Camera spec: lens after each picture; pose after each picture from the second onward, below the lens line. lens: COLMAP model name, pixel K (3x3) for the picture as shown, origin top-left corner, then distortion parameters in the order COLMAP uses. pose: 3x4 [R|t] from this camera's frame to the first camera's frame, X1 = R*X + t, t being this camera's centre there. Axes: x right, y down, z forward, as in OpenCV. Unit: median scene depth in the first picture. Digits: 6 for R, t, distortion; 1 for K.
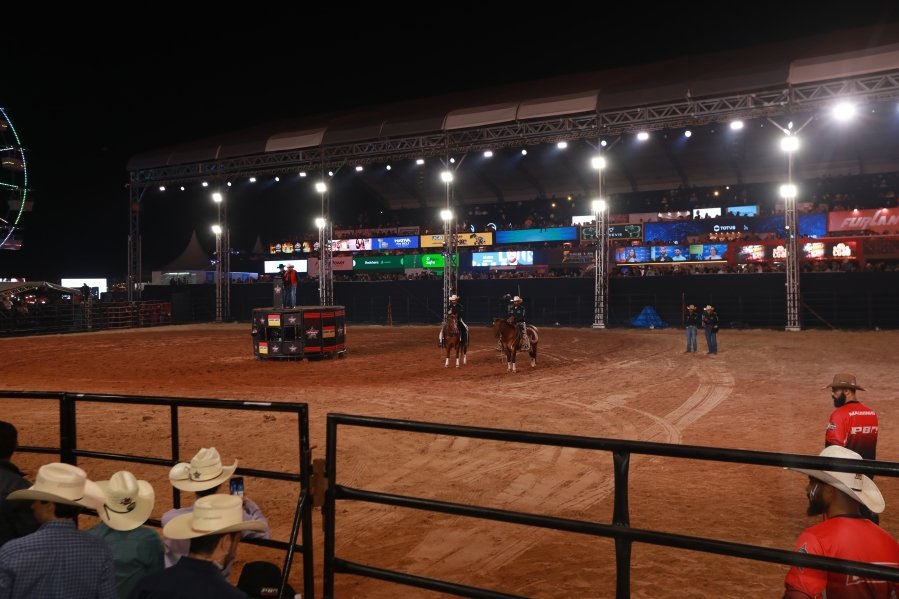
lens RADIAL K [[842.6, 0, 427.3], [0, 842.6, 297.0], [0, 0, 1]] dist [0.034747, 0.015996]
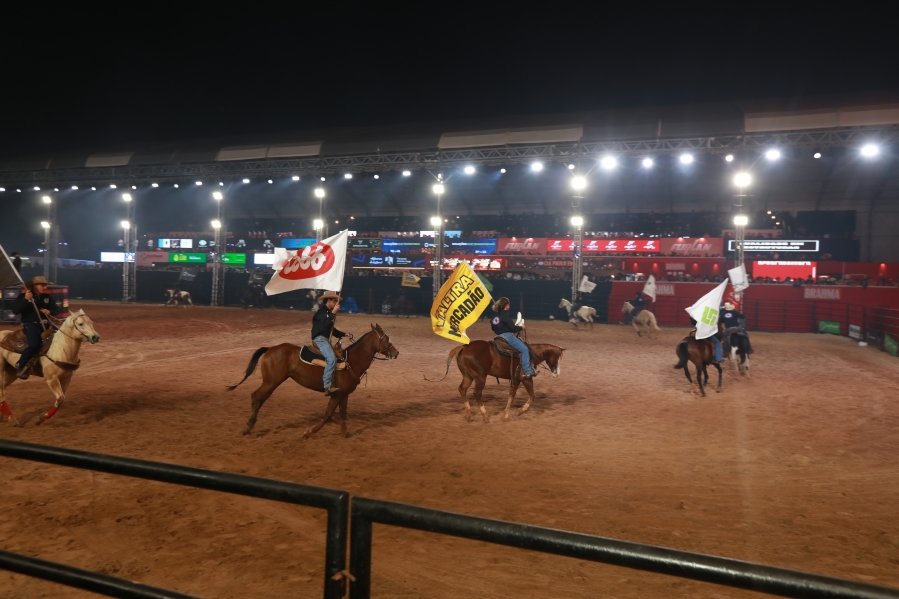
lens RADIAL K [[676.5, 0, 445.9], [0, 676.5, 301.2], [0, 0, 1]] dist [-0.025224, 0.081332]
pose [[0.987909, 0.040314, 0.149703, 0.231967], [-0.042935, 0.998975, 0.014321, -0.005169], [-0.148972, -0.020575, 0.988627, -0.127932]]
